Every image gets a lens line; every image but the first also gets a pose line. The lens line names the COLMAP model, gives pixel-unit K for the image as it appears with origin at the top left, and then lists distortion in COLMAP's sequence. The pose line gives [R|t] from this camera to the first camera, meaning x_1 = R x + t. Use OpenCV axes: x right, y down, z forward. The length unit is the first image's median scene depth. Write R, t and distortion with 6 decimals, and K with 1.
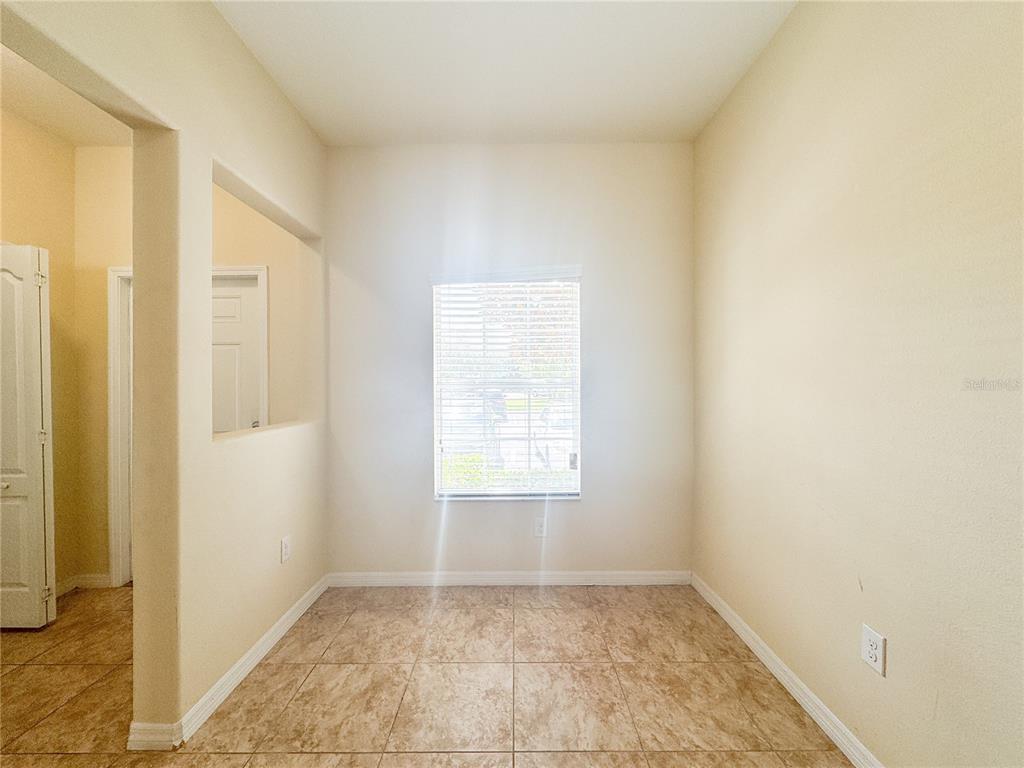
lens RADIAL K [[405.3, 0, 512.0], [0, 405.3, 384.0], [0, 0, 1]] dist [-0.004294, -0.000256]
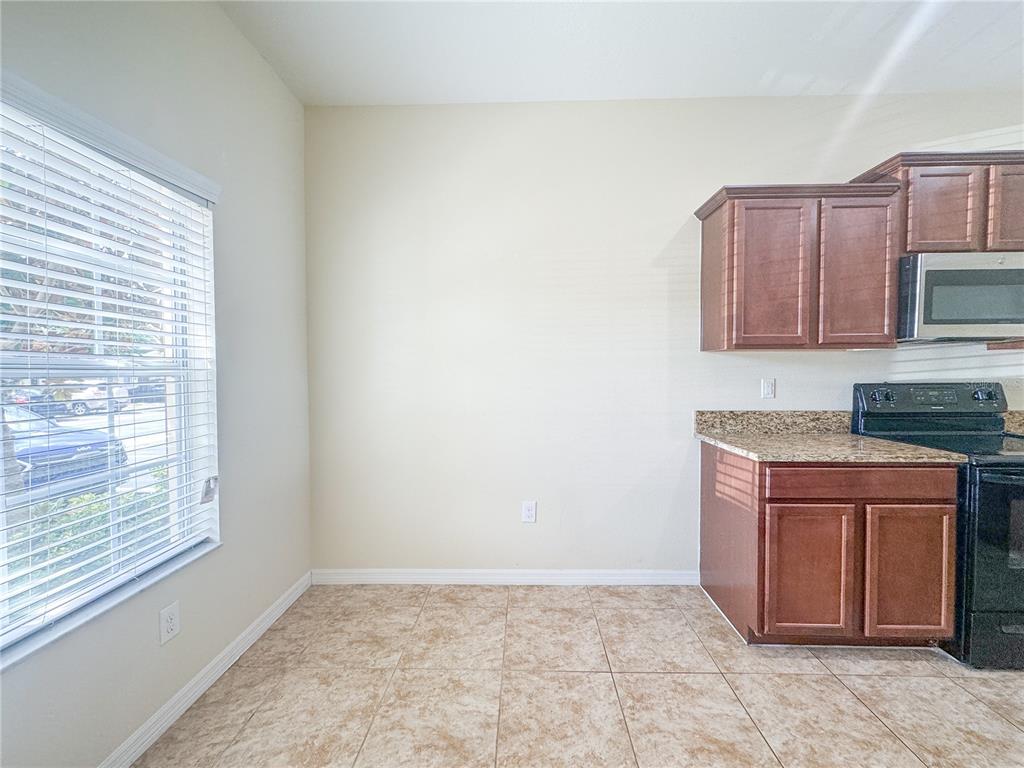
lens RADIAL K [[405.3, 0, 512.0], [0, 405.3, 384.0], [0, 0, 1]] dist [-0.004294, -0.000256]
pose [[0.025687, -0.023877, 0.999385, -0.588307], [0.008252, 0.999686, 0.023672, 0.016312], [-0.999636, 0.007639, 0.025876, 0.635551]]
